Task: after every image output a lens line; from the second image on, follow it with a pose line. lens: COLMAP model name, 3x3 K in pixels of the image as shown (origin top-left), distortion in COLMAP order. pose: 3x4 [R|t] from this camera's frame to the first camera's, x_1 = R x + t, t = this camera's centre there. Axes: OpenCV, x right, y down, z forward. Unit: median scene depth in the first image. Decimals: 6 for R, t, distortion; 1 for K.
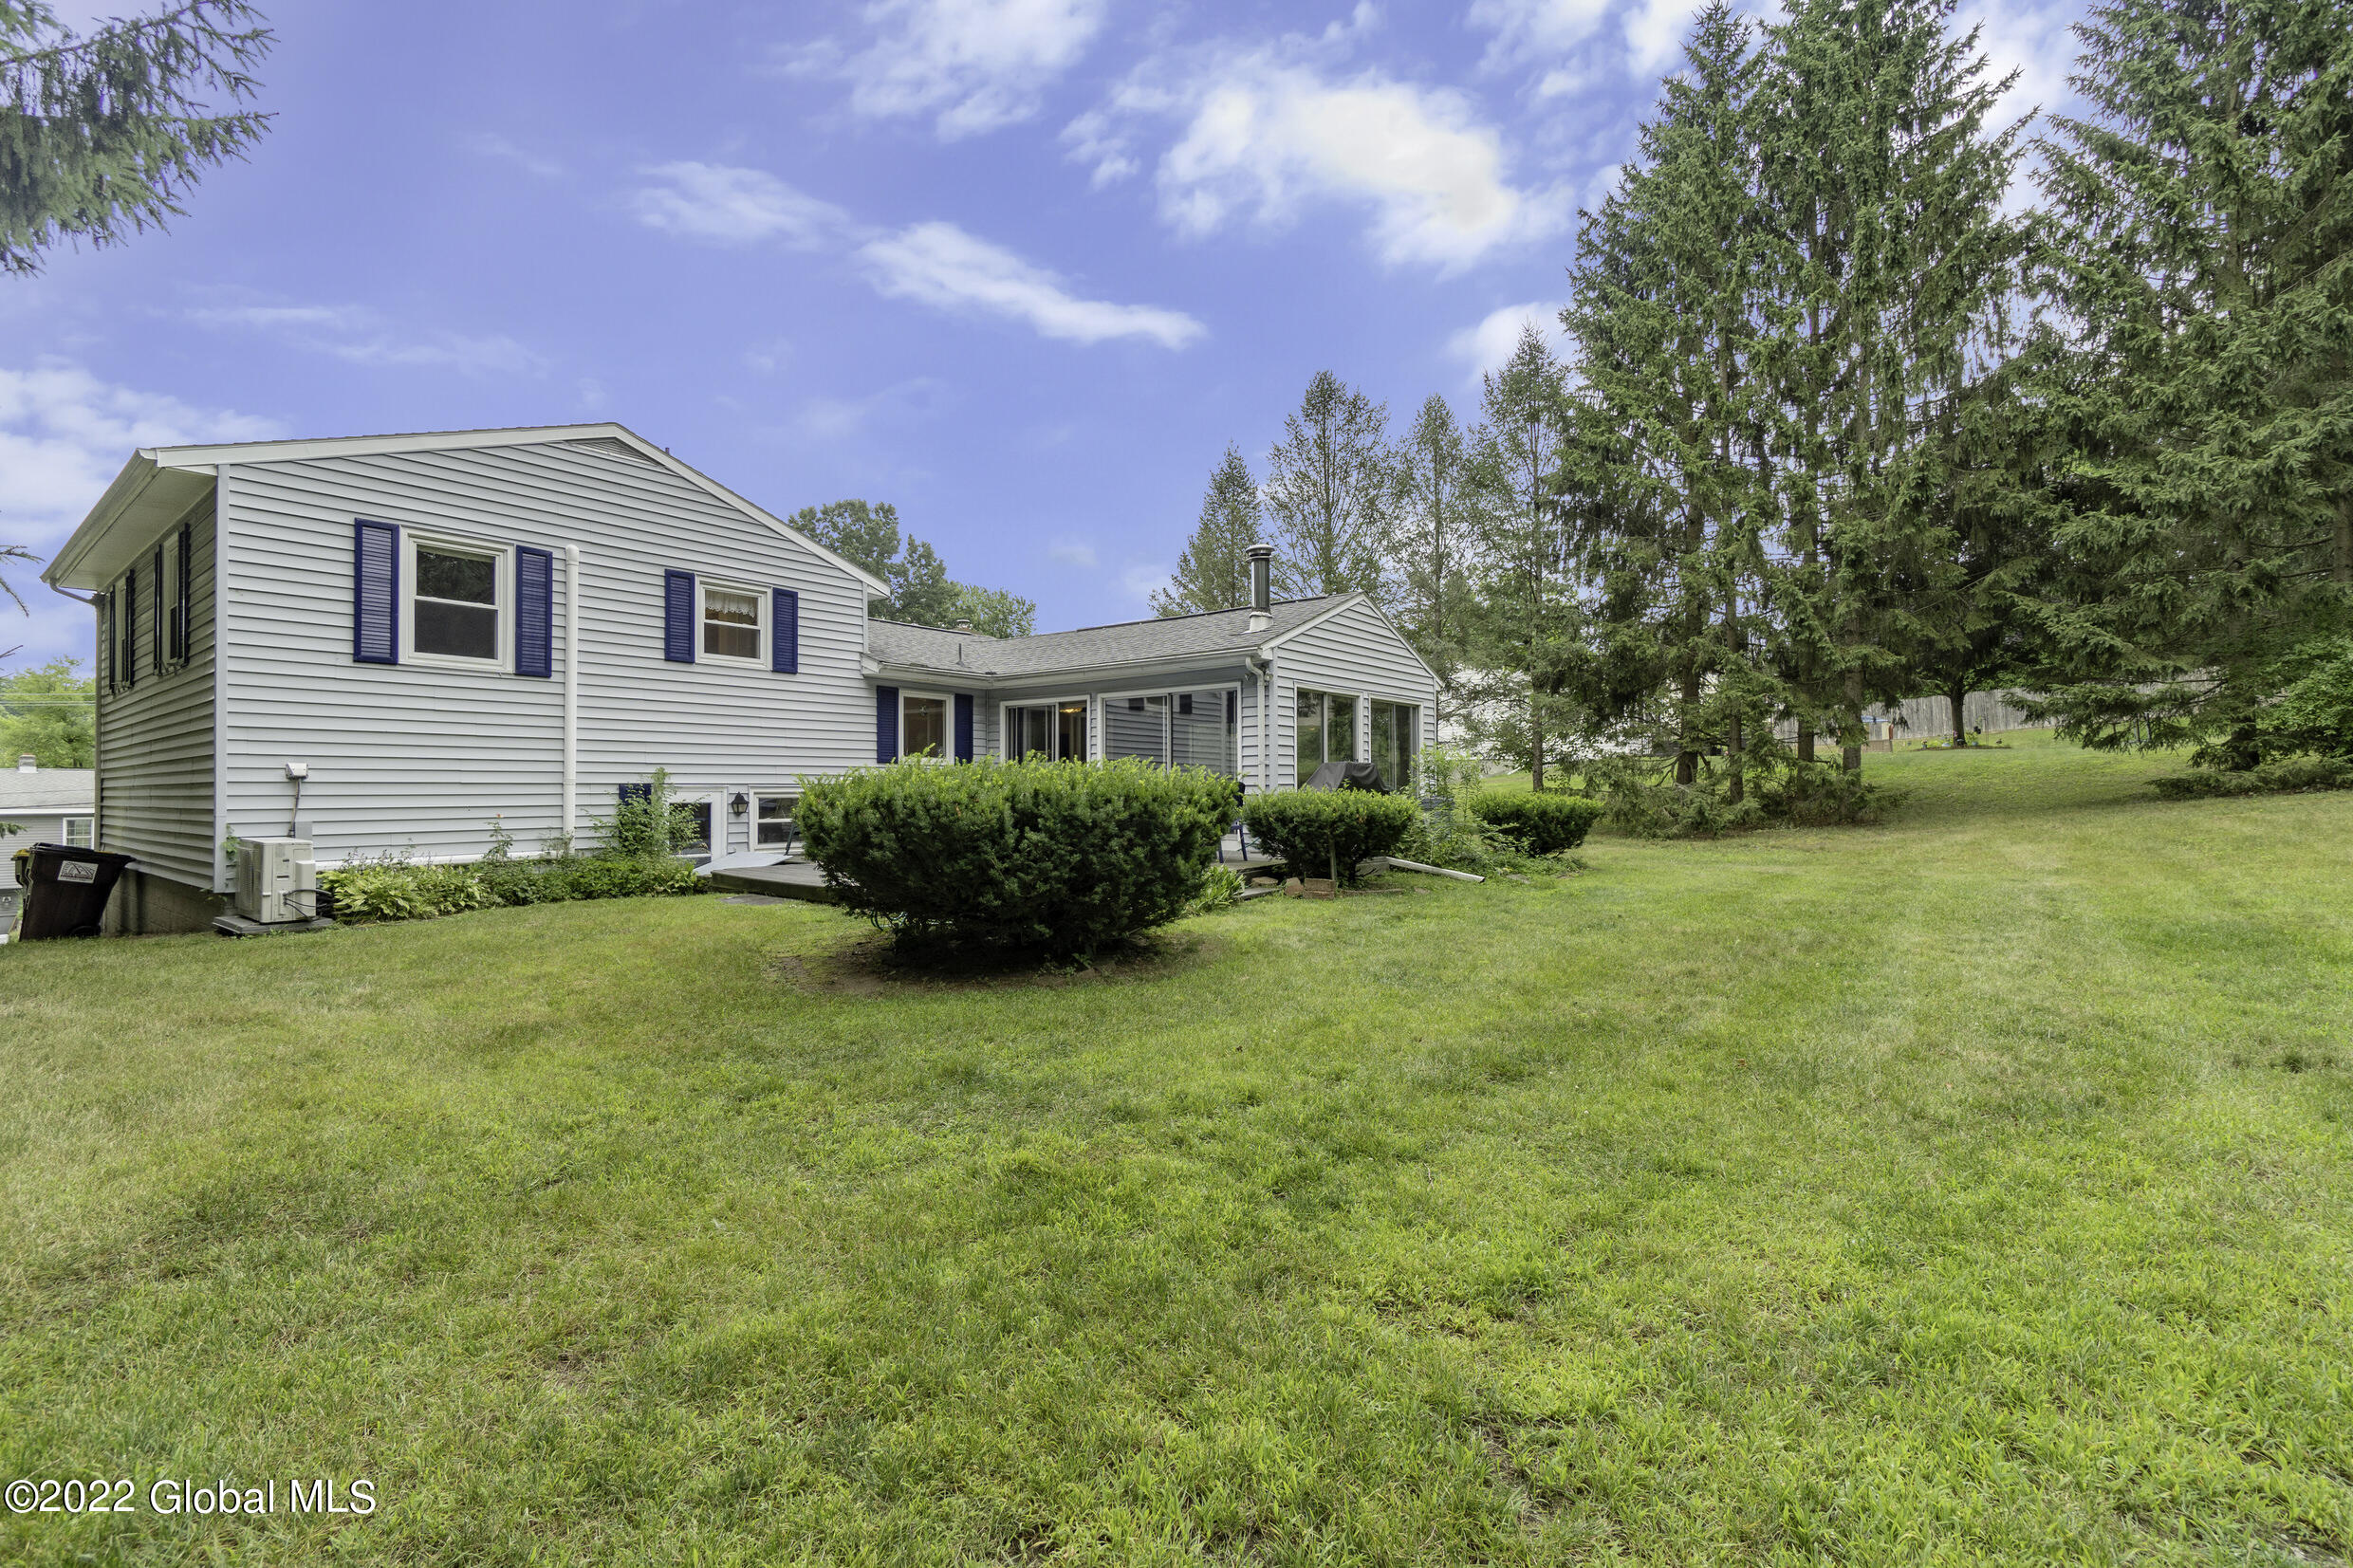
lens RADIAL K [[1026.9, 0, 1162.1], [0, 1026.9, 768.9], [0, 0, 1]] dist [-0.003464, -0.000054]
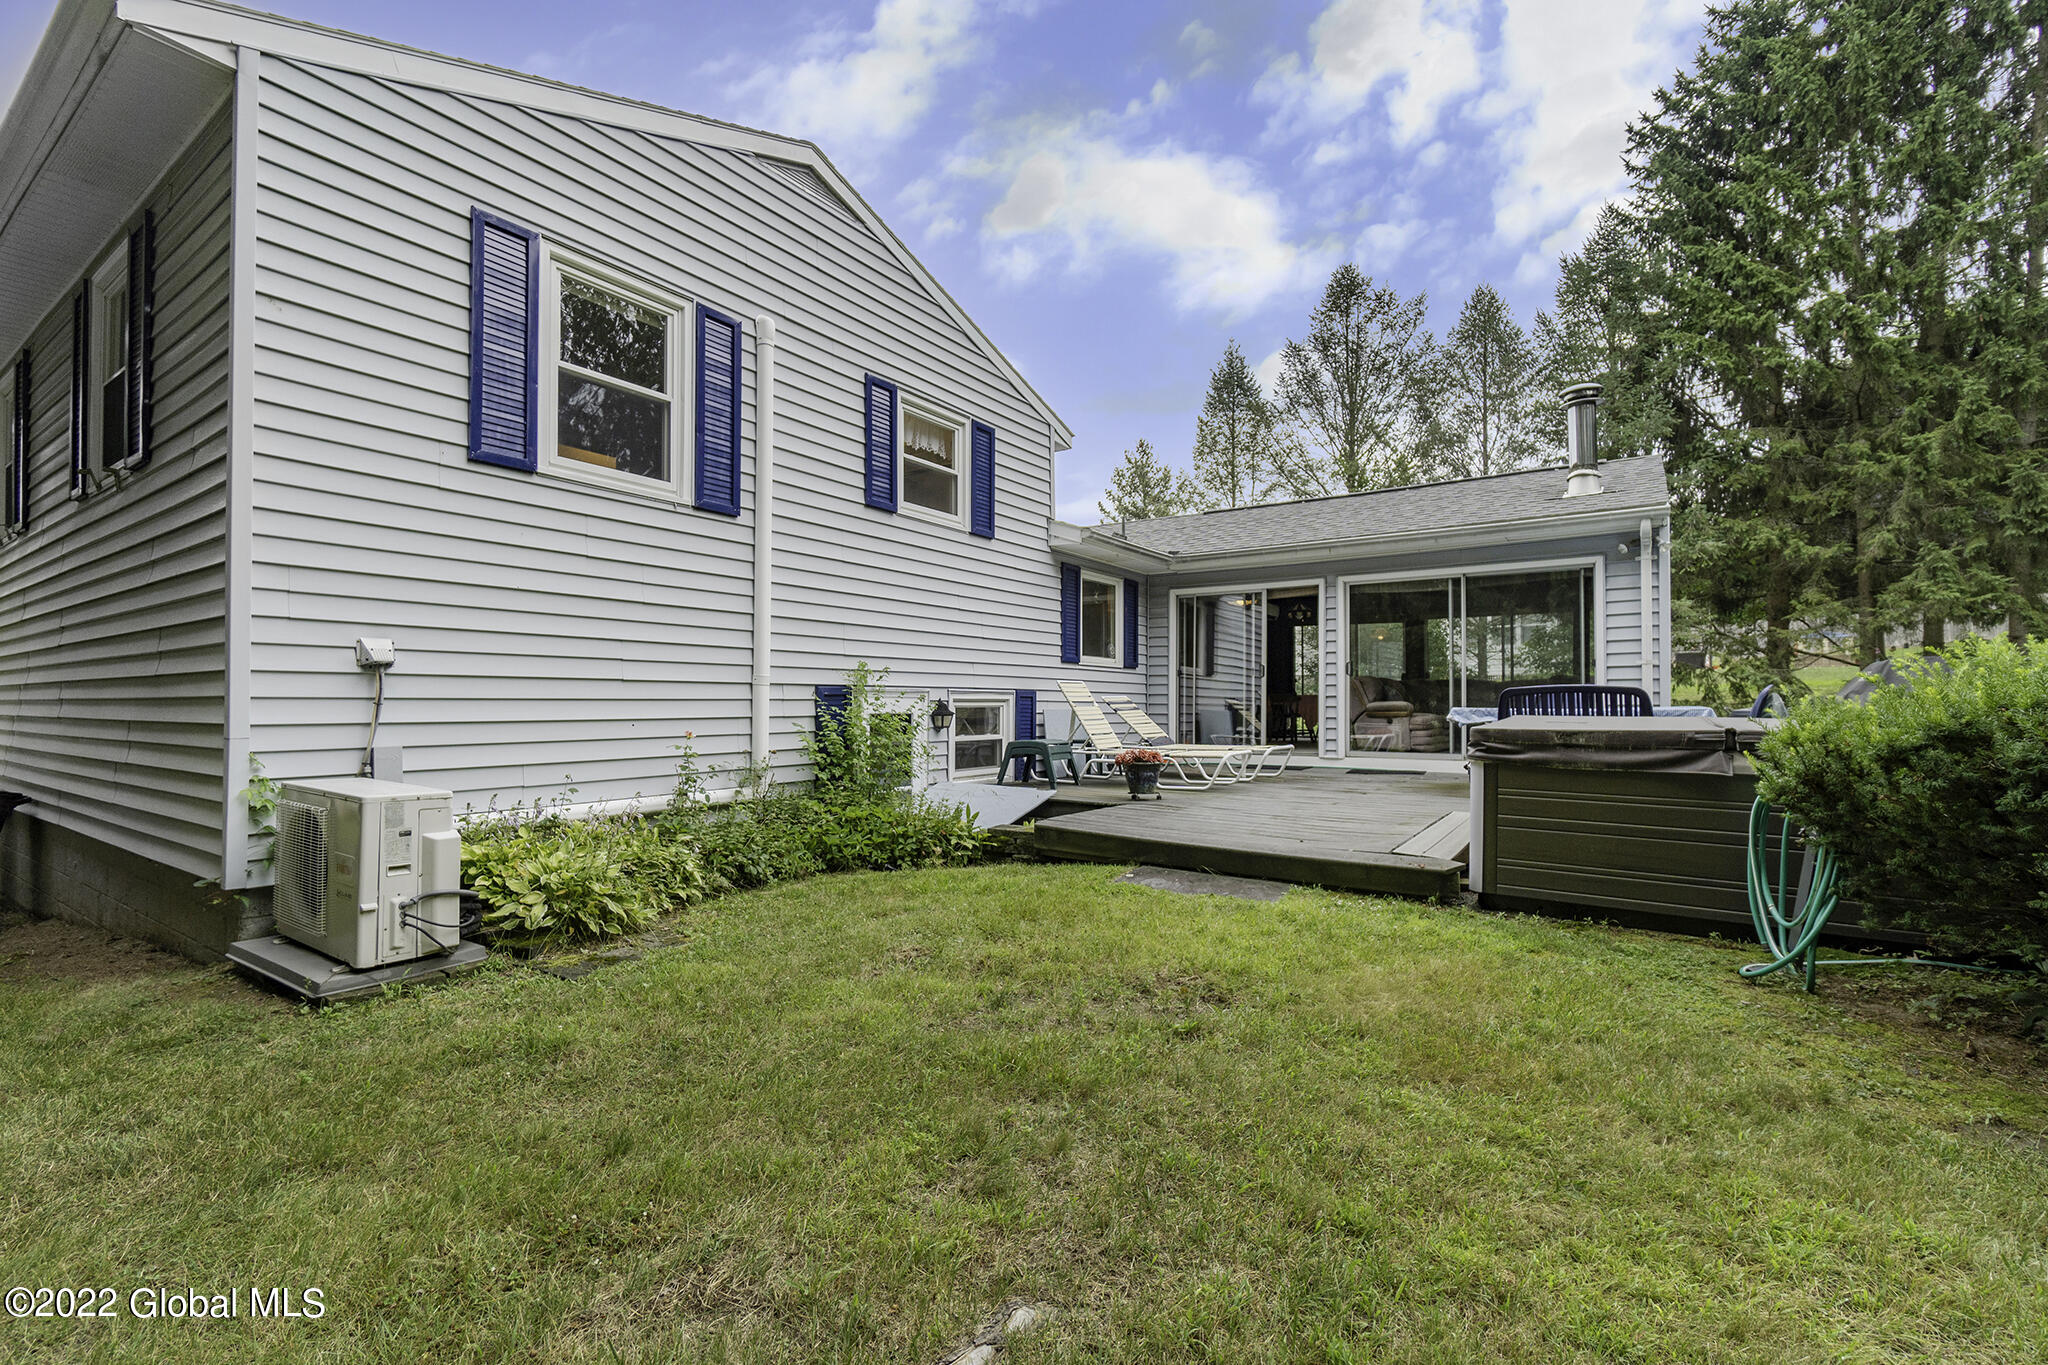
lens RADIAL K [[893.9, 0, 1026.5], [0, 893.9, 684.8], [0, 0, 1]] dist [-0.003464, -0.000054]
pose [[0.997299, 0.006229, 0.073186, -0.452240], [-0.006308, 0.999980, 0.000855, 0.013606], [-0.073179, -0.001315, 0.997318, 0.426578]]
